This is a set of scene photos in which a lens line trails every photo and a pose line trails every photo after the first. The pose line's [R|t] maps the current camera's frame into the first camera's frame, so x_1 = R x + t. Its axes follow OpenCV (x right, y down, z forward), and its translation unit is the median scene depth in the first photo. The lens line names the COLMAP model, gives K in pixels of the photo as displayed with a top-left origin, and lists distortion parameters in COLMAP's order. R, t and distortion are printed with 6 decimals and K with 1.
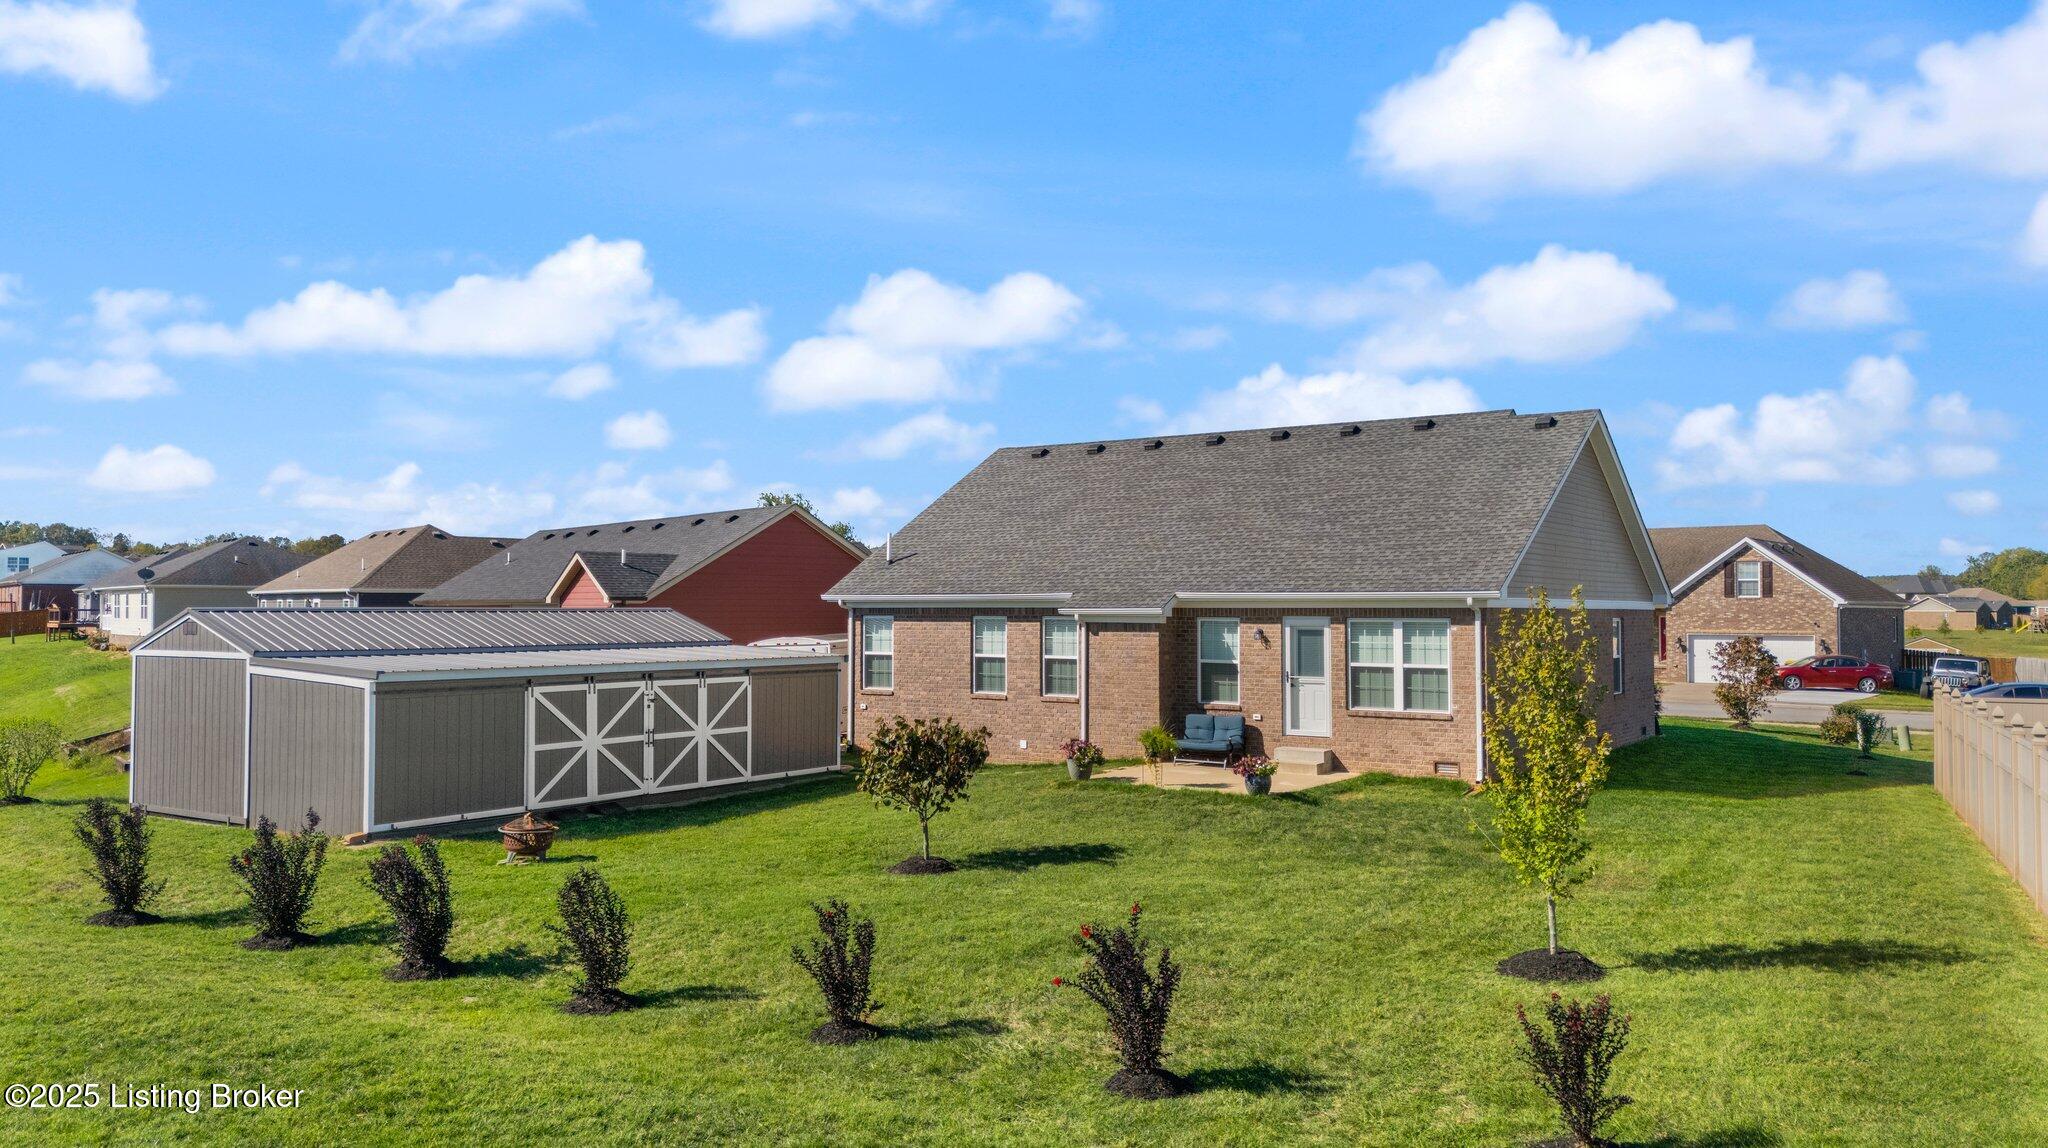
lens RADIAL K [[1461.2, 0, 1012.2], [0, 1461.2, 568.8], [0, 0, 1]] dist [0.040073, -0.005052]
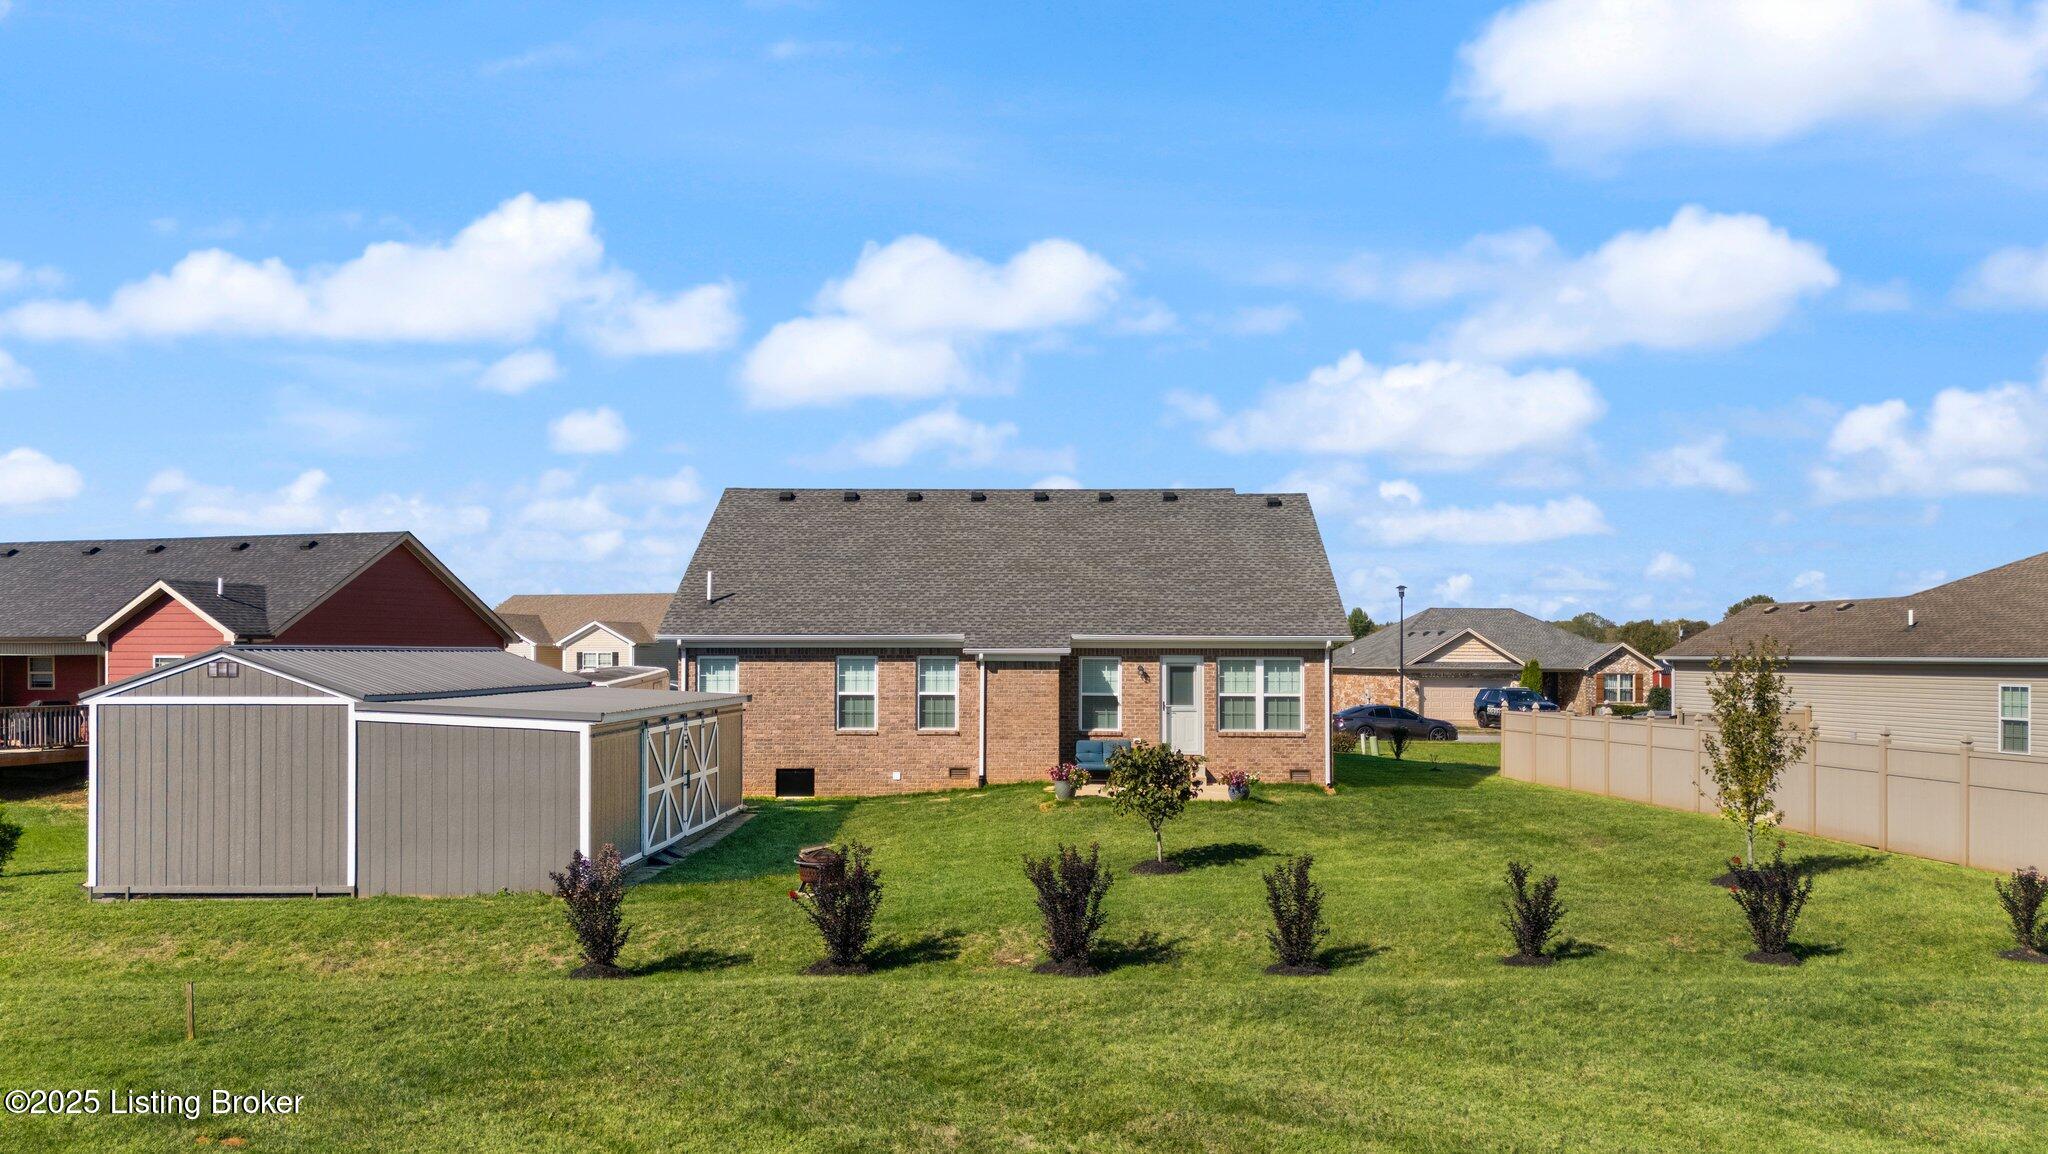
lens RADIAL K [[1519.8, 0, 1013.5], [0, 1519.8, 630.1], [0, 0, 1]] dist [0.050338, -0.000737]
pose [[0.837250, 0.009062, 0.546745, -0.588583], [-0.016725, 0.999819, 0.009041, 0.002502], [-0.546564, -0.016714, 0.837250, 0.028888]]
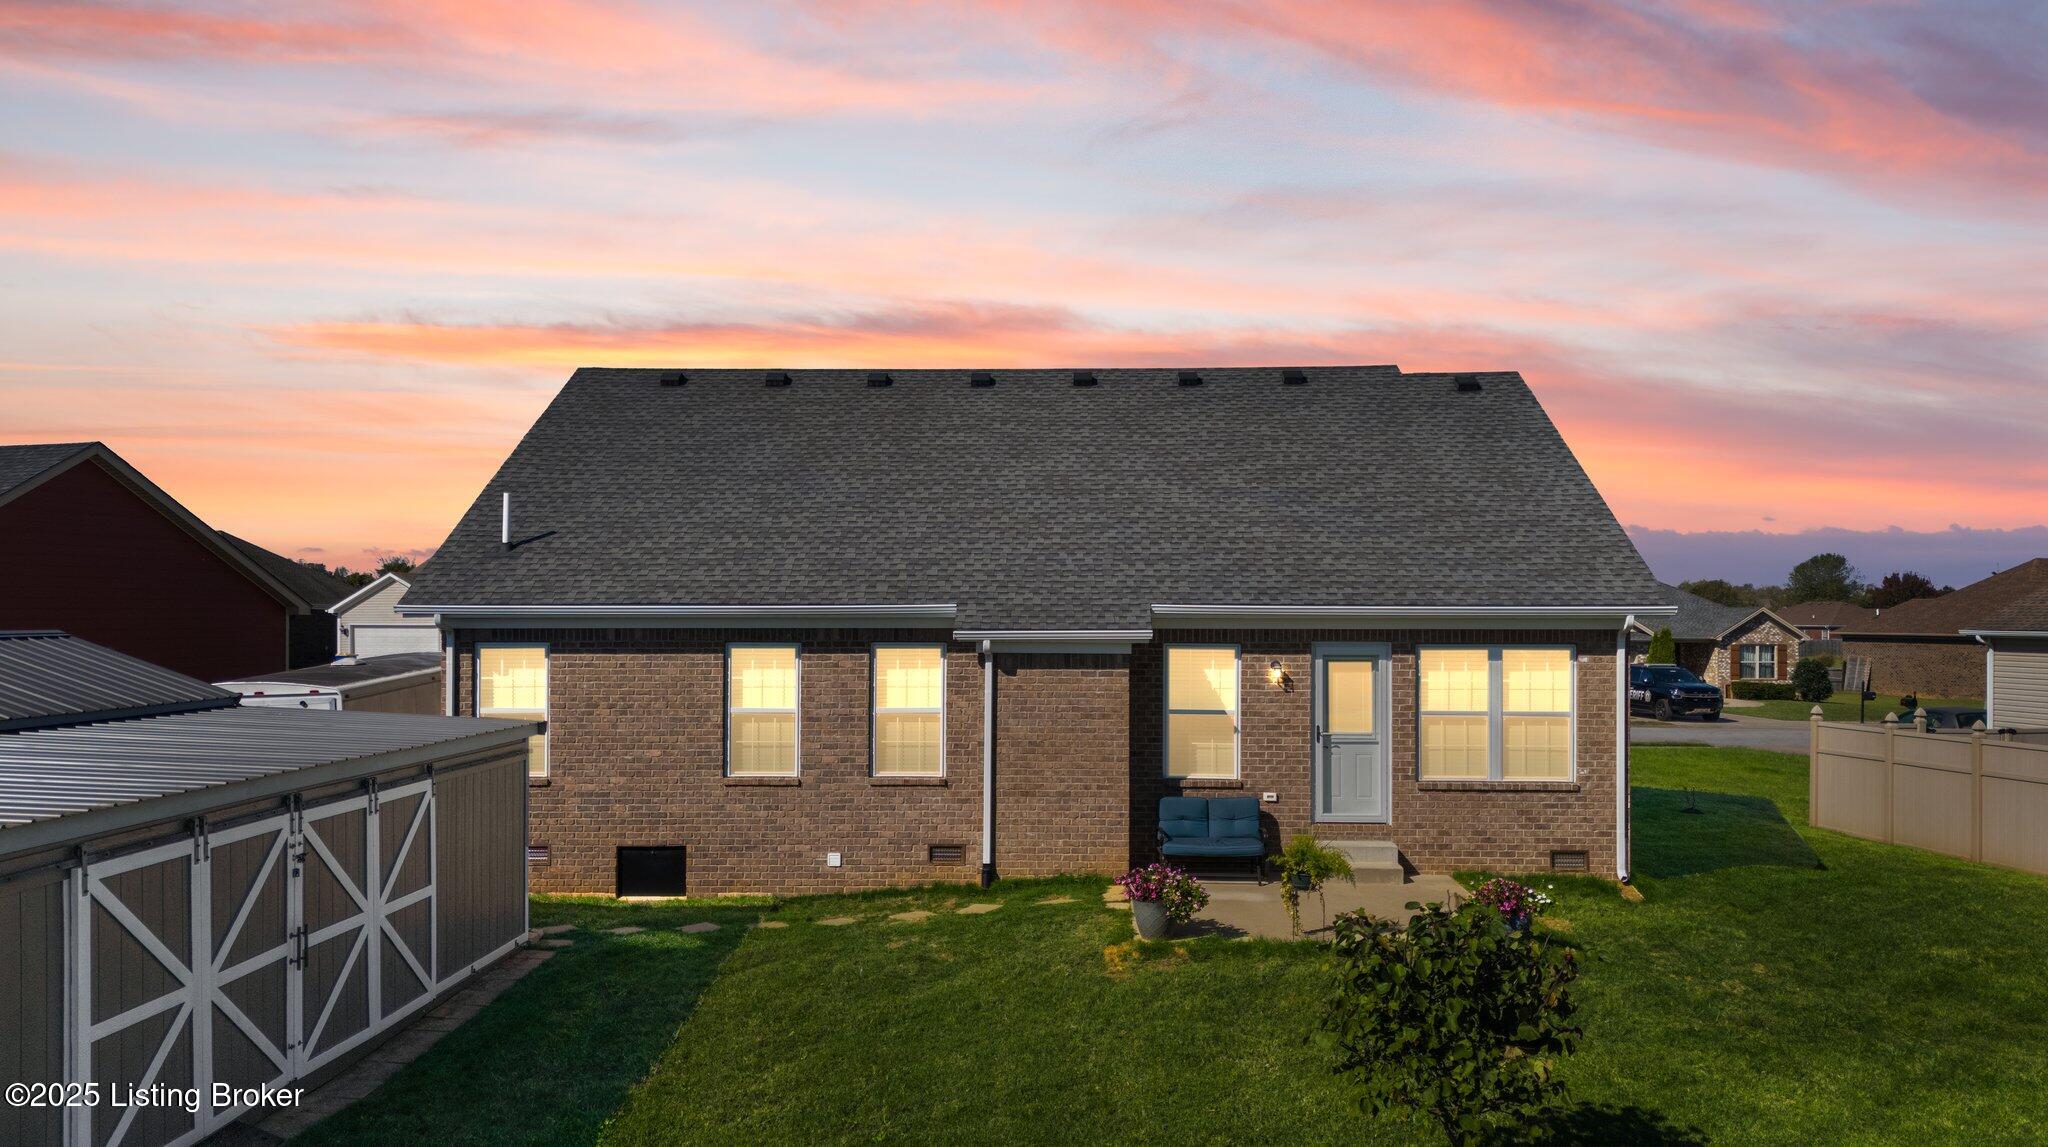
lens RADIAL K [[1536.1, 0, 1016.7], [0, 1536.1, 609.2], [0, 0, 1]] dist [0.063011, -0.087204]
pose [[0.839229, 0.002143, 0.543774, -0.299646], [-0.015783, 0.999667, 0.020418, 0.005687], [-0.543549, -0.025717, 0.838983, 0.490168]]
